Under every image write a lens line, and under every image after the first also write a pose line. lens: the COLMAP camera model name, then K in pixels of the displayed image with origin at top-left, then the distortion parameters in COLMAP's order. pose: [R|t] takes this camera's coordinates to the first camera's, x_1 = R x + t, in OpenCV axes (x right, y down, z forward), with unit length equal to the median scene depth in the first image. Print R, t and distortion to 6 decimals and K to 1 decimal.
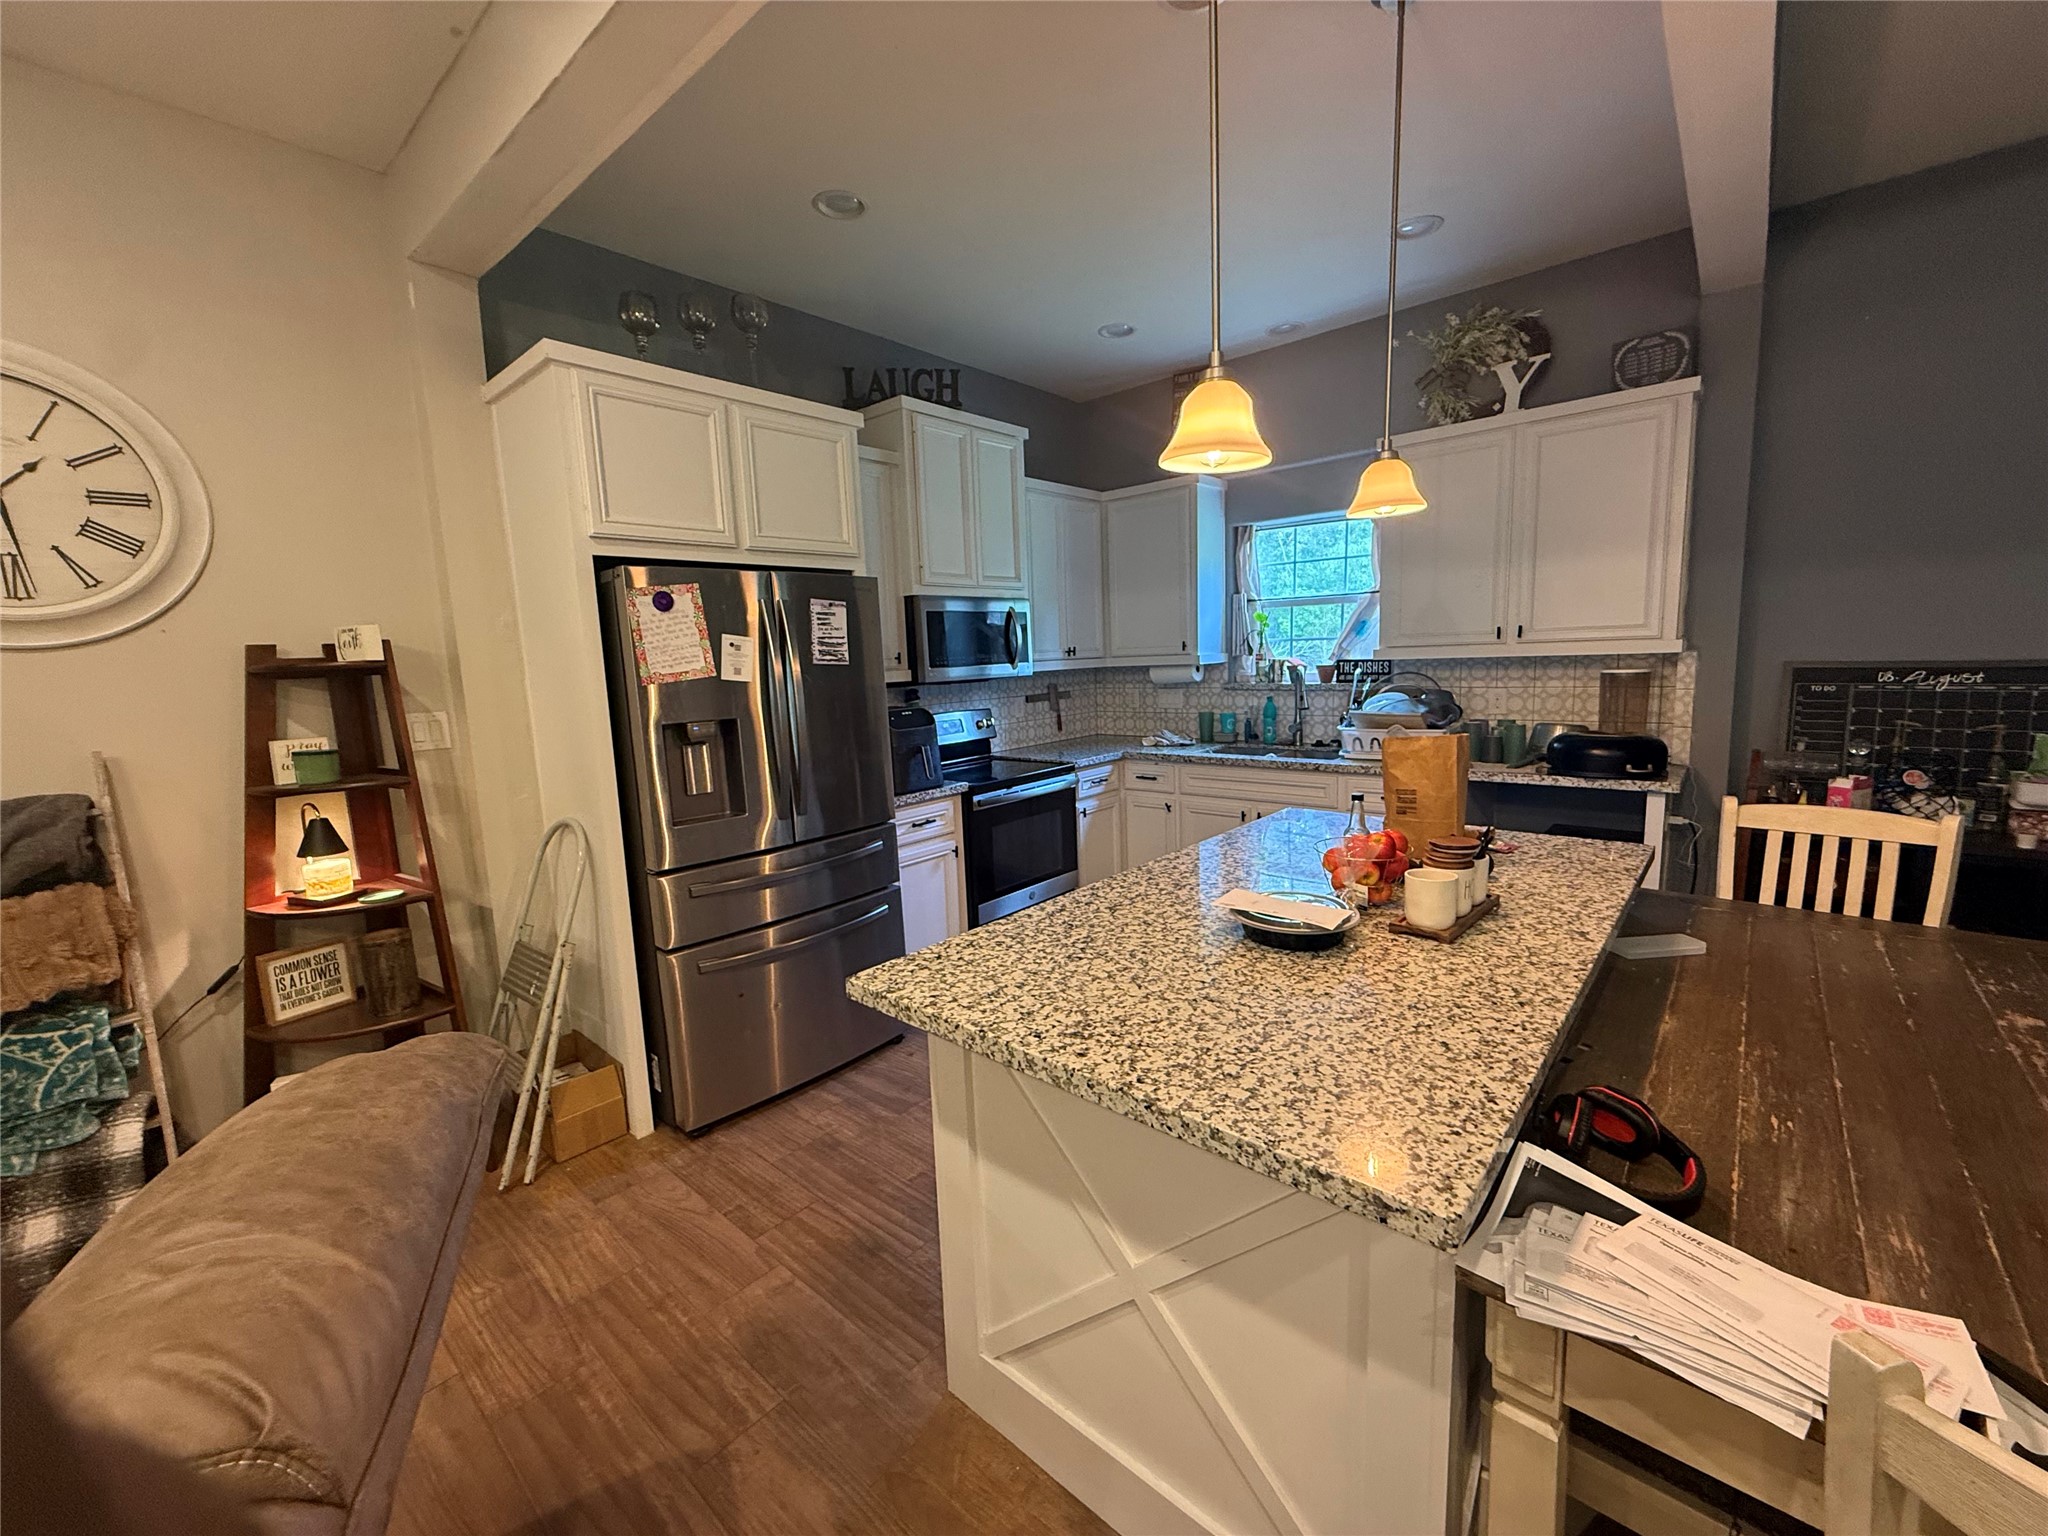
lens RADIAL K [[820.4, 0, 1016.1], [0, 820.4, 771.2], [0, 0, 1]] dist [0.002115, -0.000498]
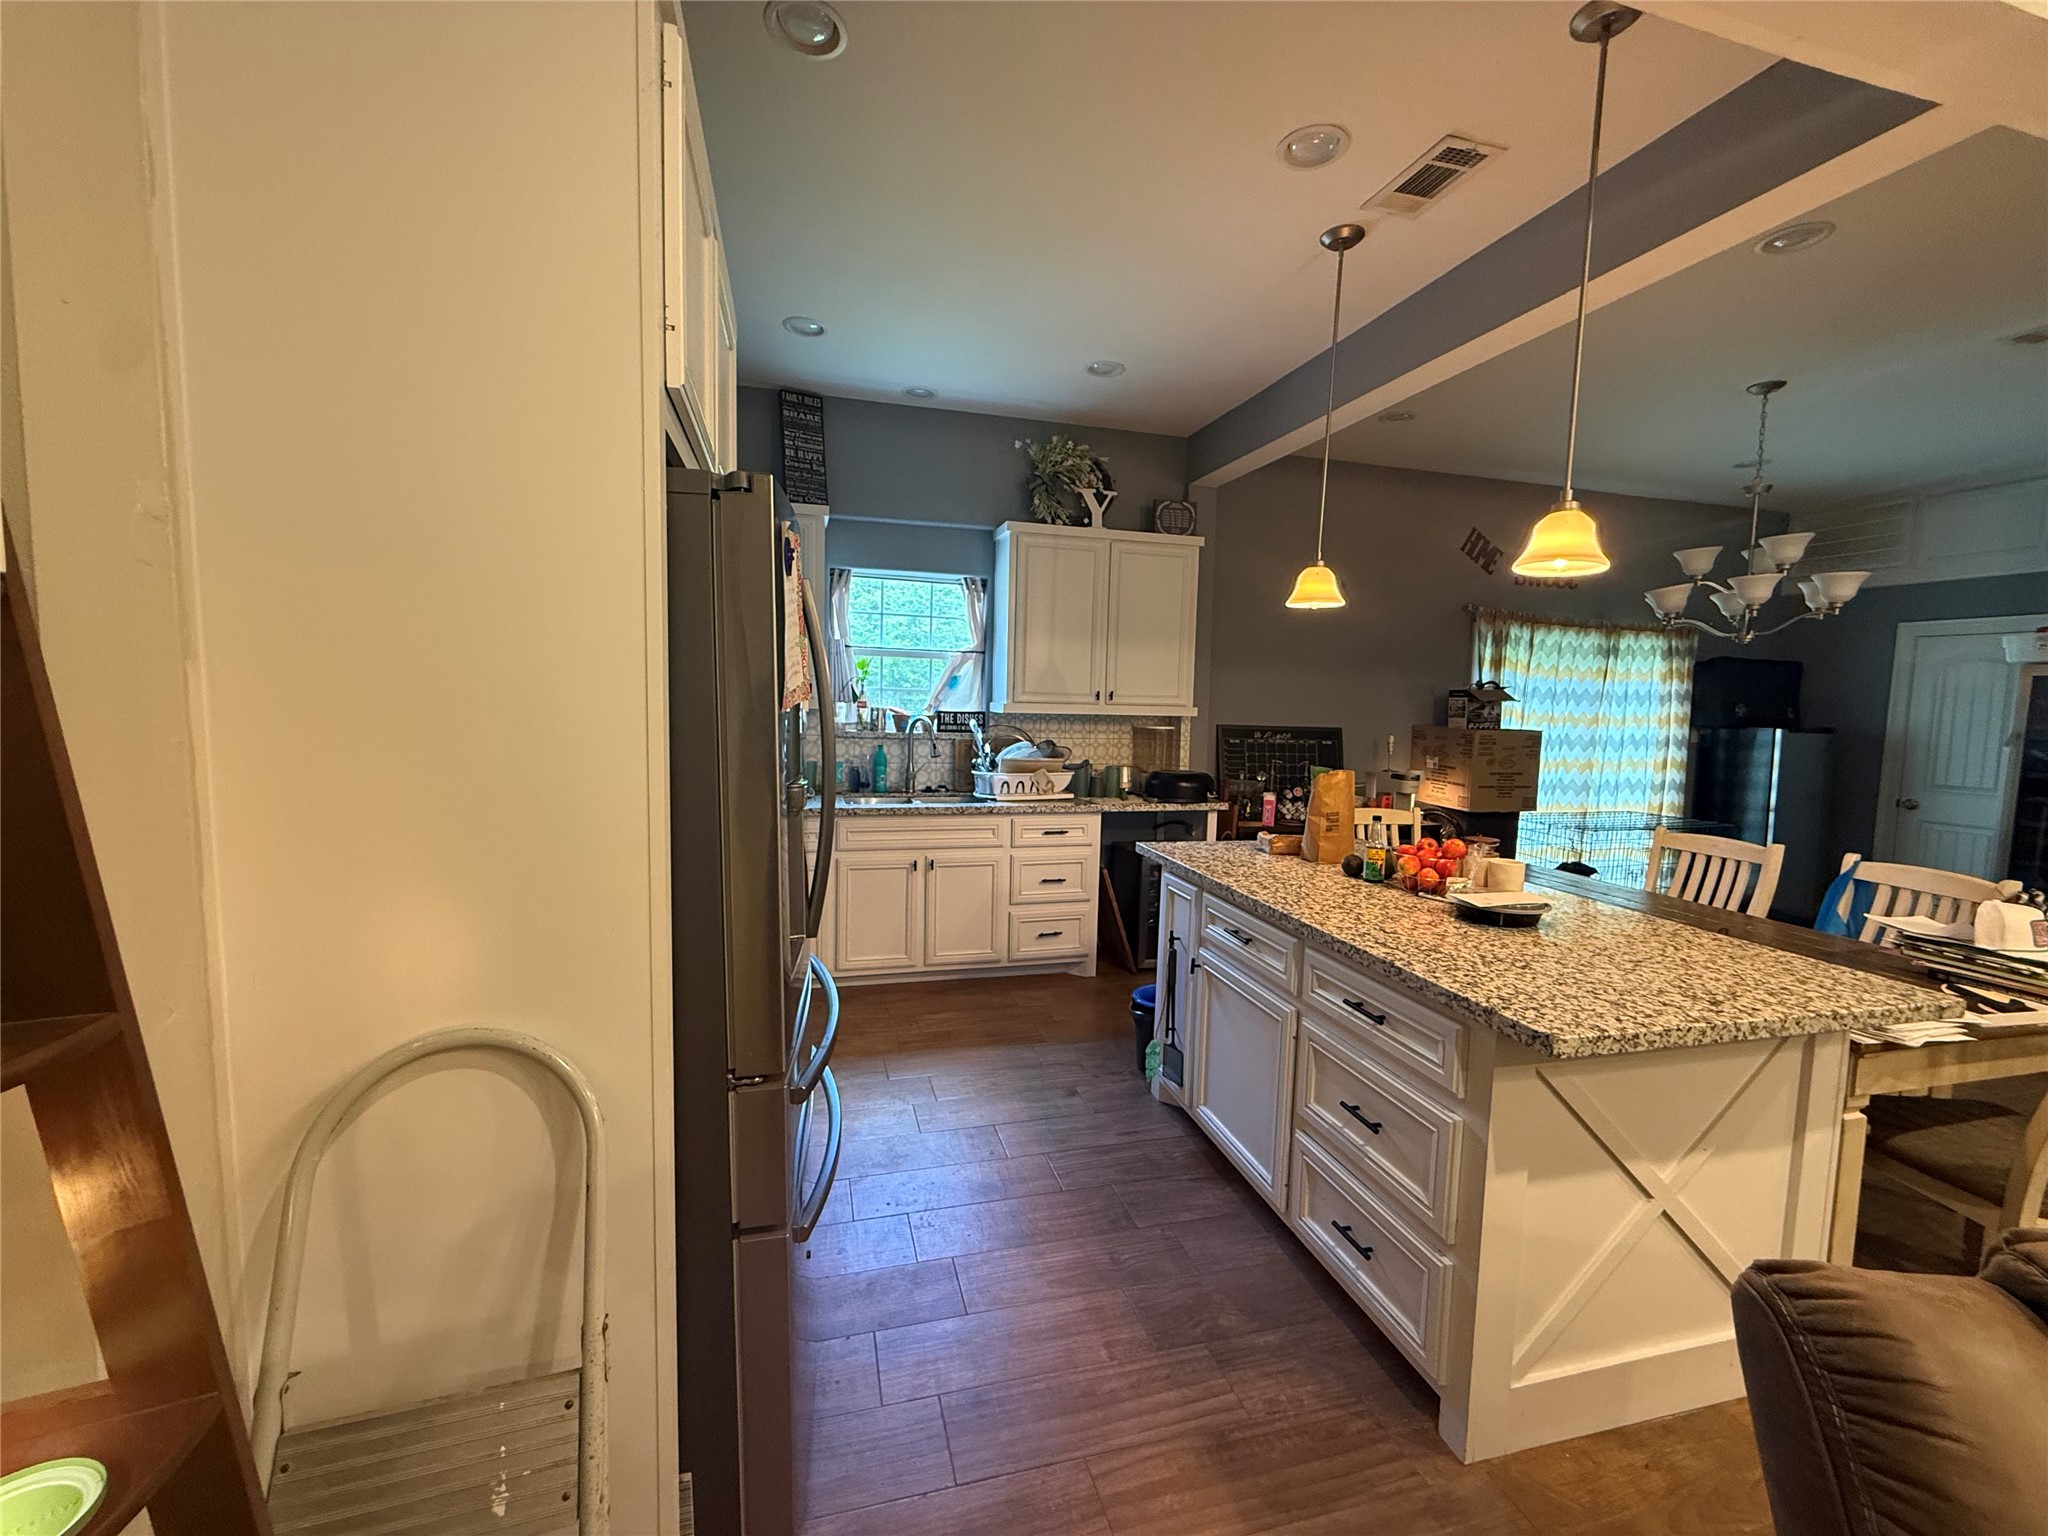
lens RADIAL K [[820.4, 0, 1020.5], [0, 820.4, 770.7], [0, 0, 1]] dist [0.002115, -0.000498]
pose [[0.547543, -0.020247, 0.836533, -0.614779], [0.073406, 0.997015, -0.023916, -0.033631], [-0.833552, 0.074502, 0.547395, 0.457399]]
